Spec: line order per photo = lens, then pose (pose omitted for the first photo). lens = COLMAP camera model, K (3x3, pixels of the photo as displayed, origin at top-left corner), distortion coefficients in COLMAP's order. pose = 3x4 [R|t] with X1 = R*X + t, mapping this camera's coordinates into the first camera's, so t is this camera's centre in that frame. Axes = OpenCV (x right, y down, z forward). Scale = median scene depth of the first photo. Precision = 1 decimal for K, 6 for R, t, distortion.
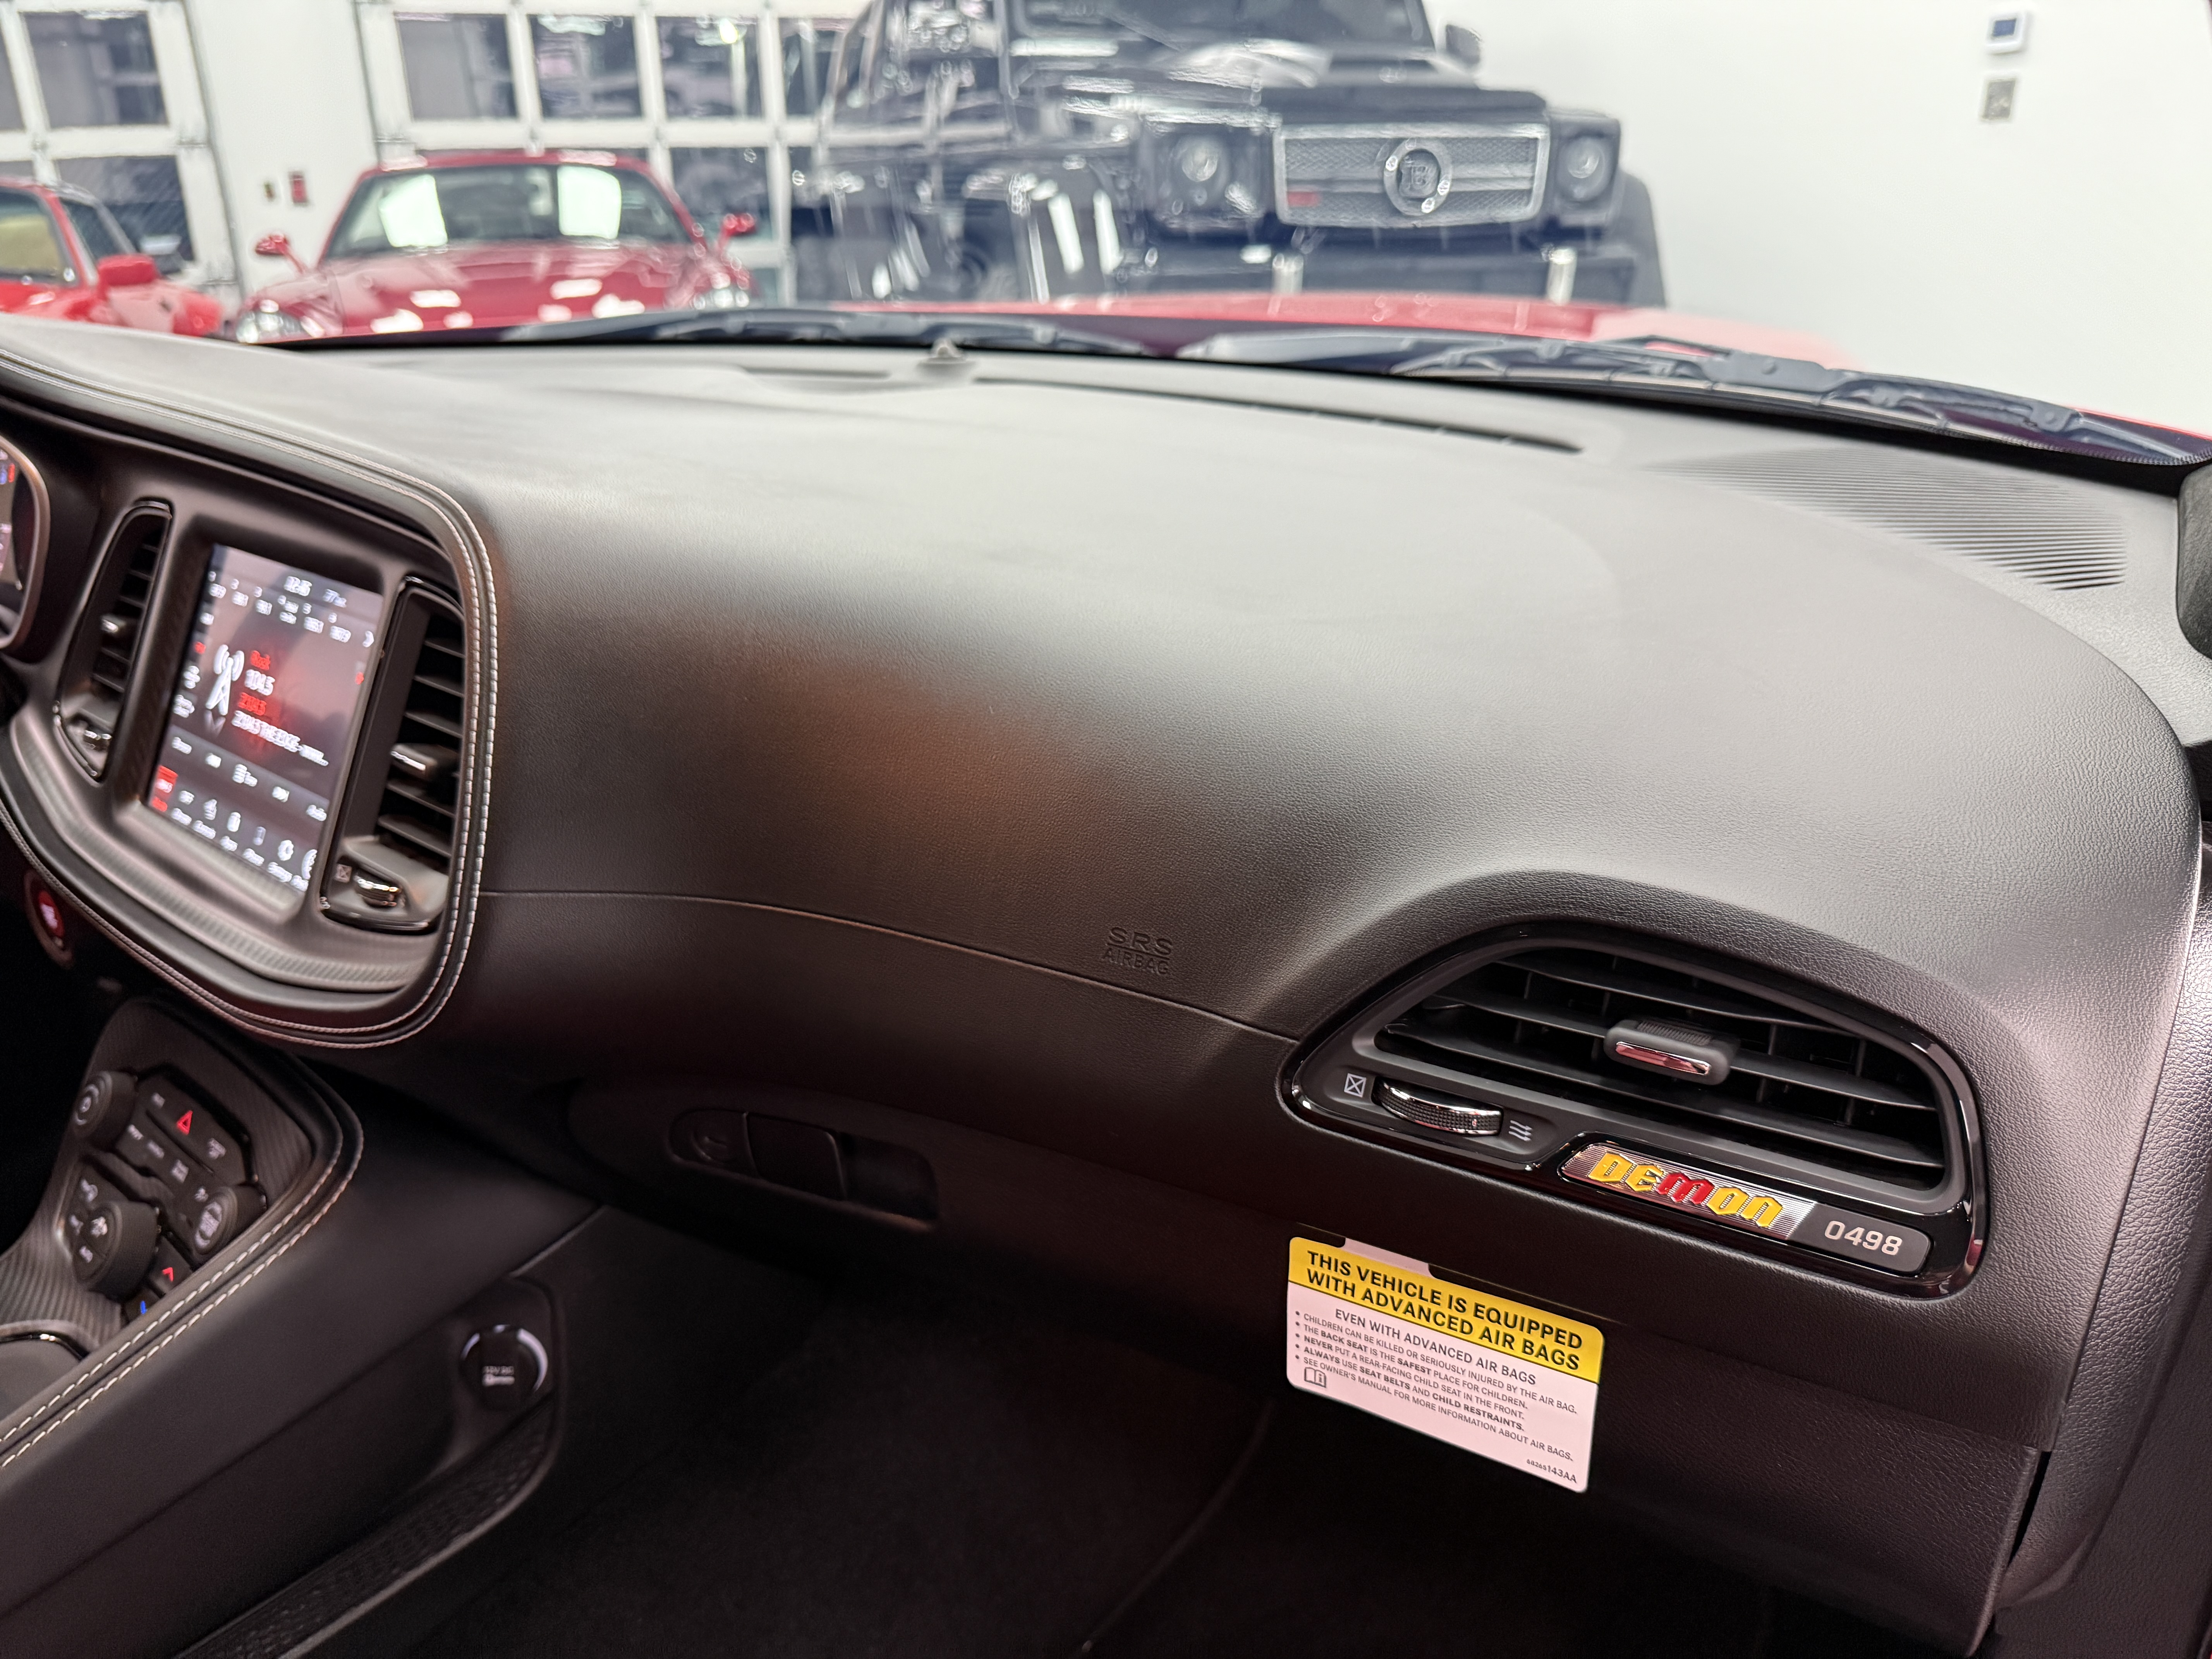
lens RADIAL K [[1563.4, 0, 1100.5], [0, 1563.4, 832.2], [0, 0, 1]] dist [0.100299, -0.179623]
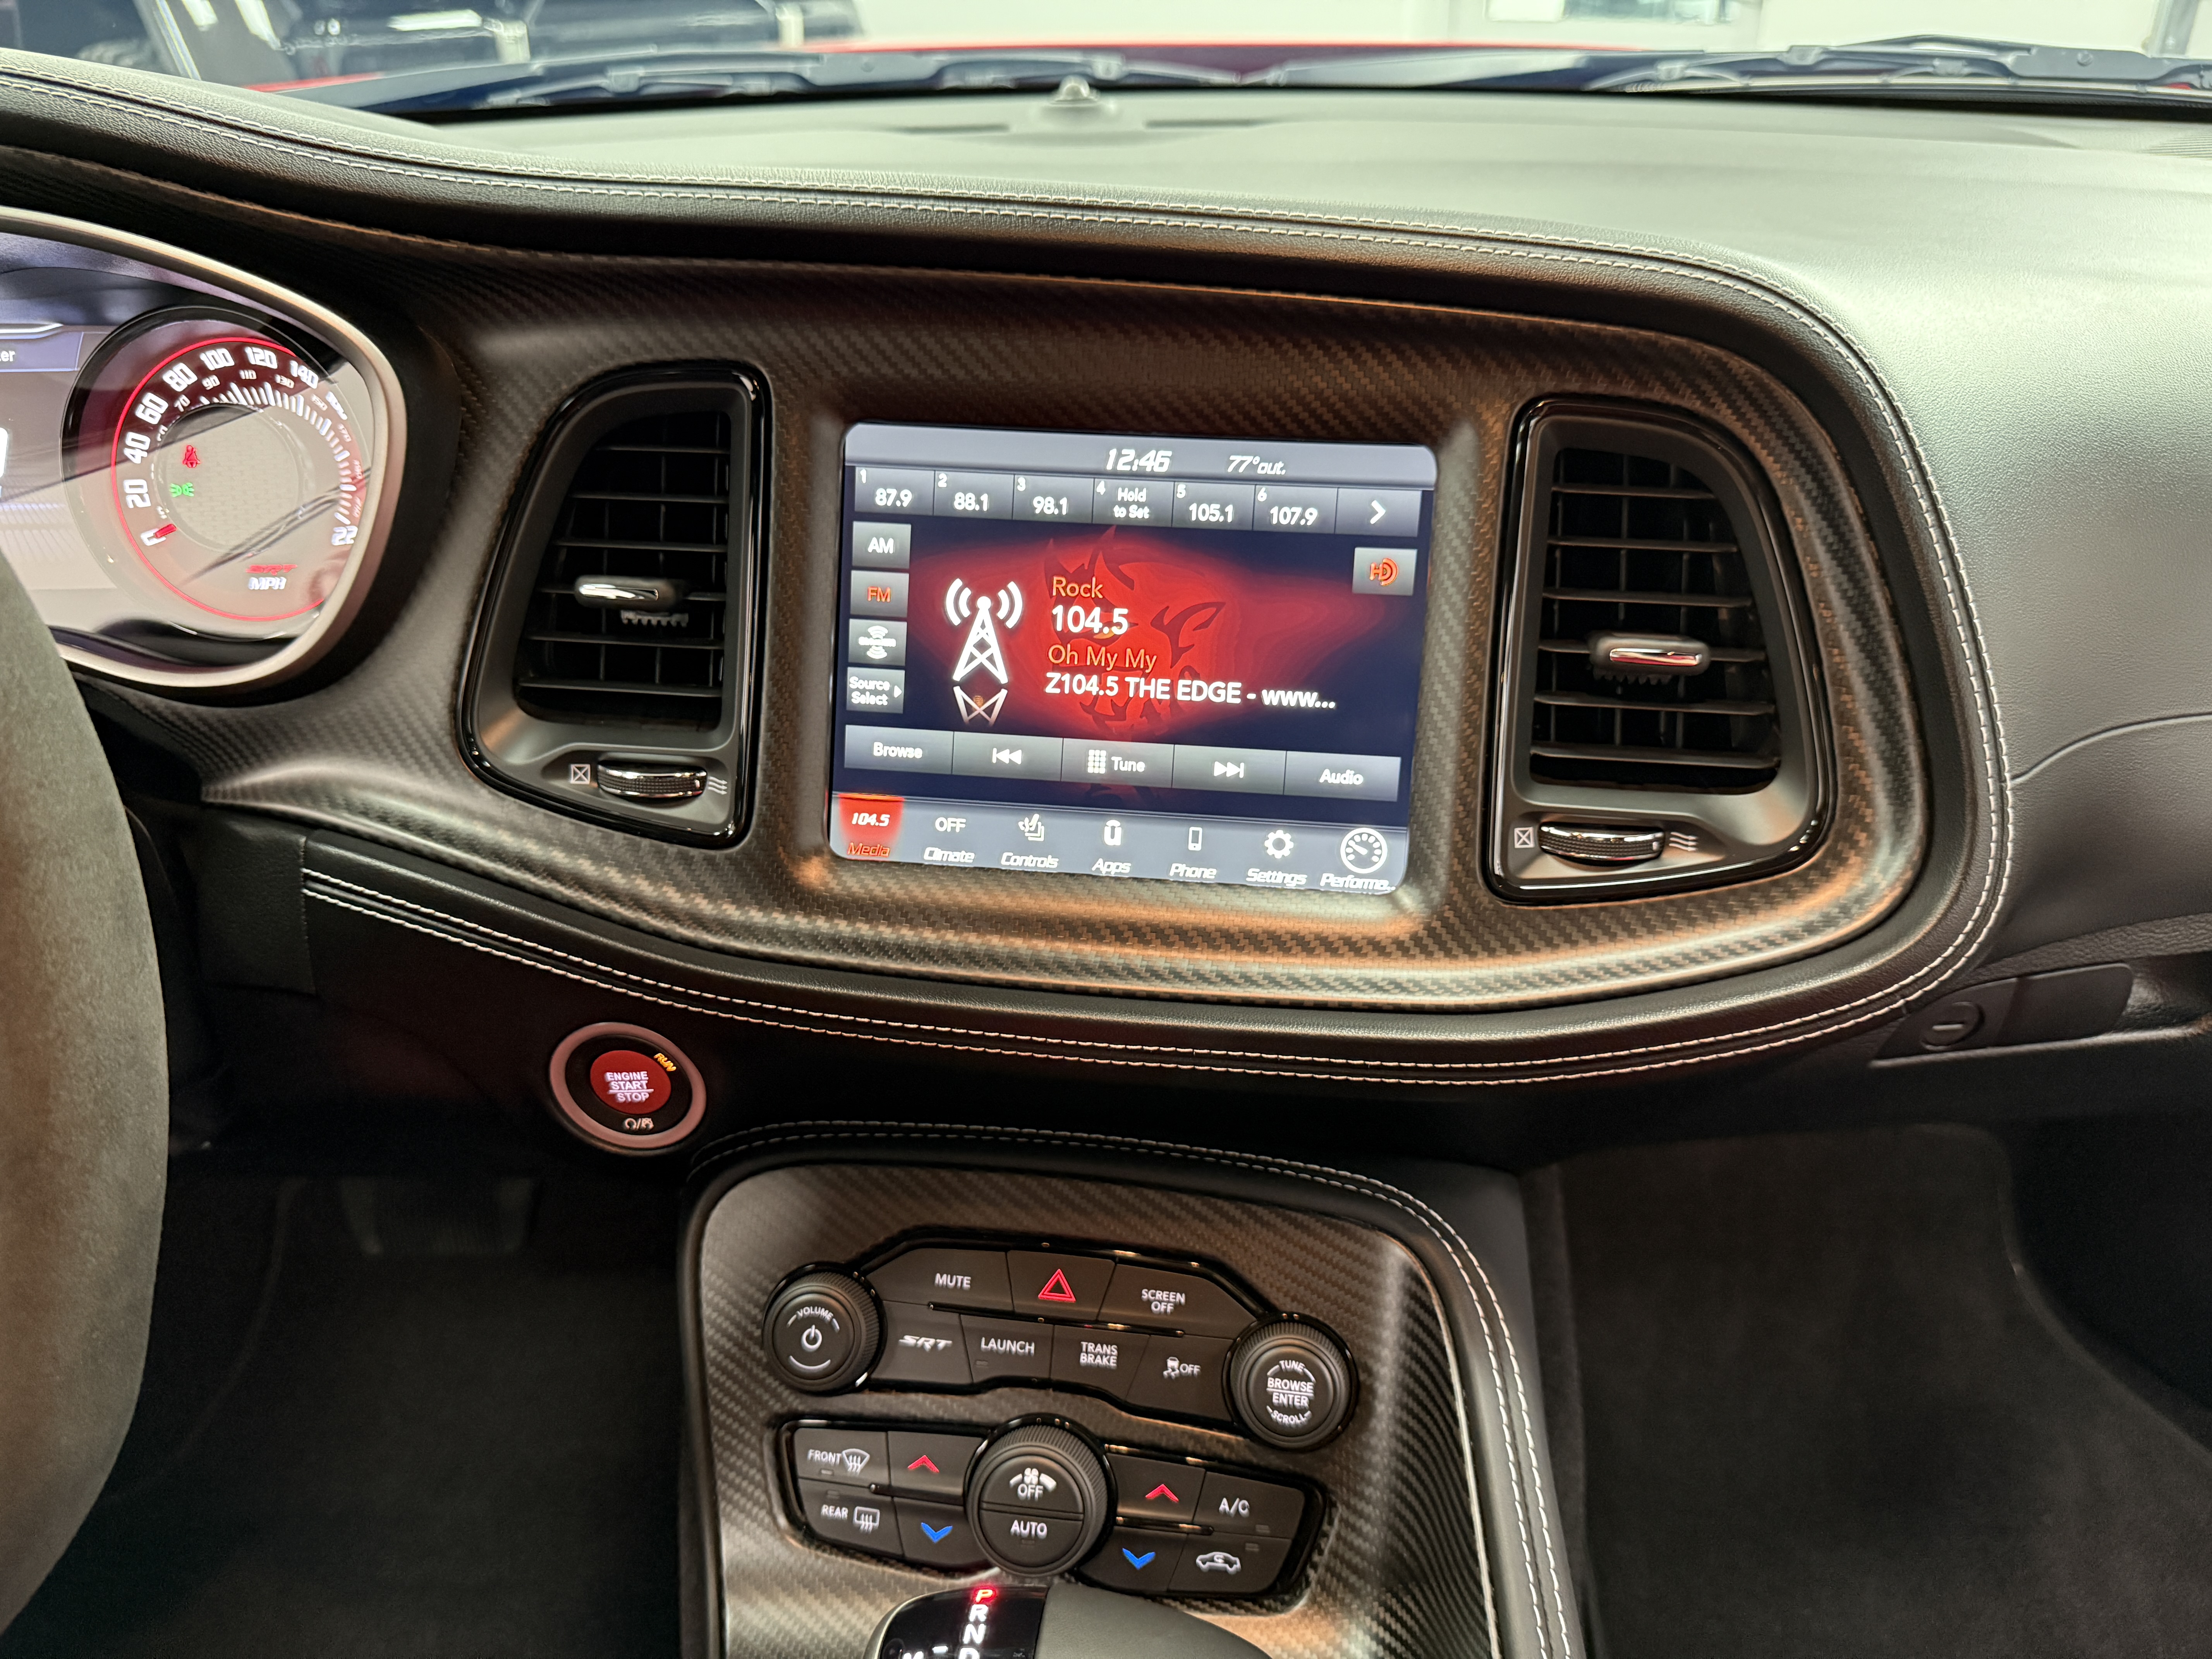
lens RADIAL K [[1563.4, 0, 1100.5], [0, 1563.4, 832.2], [0, 0, 1]] dist [0.100299, -0.179623]
pose [[0.842566, -0.262010, 0.470566, -0.840948], [0.203792, 0.963829, 0.171761, -0.118212], [-0.498549, -0.048822, 0.865486, 0.423887]]
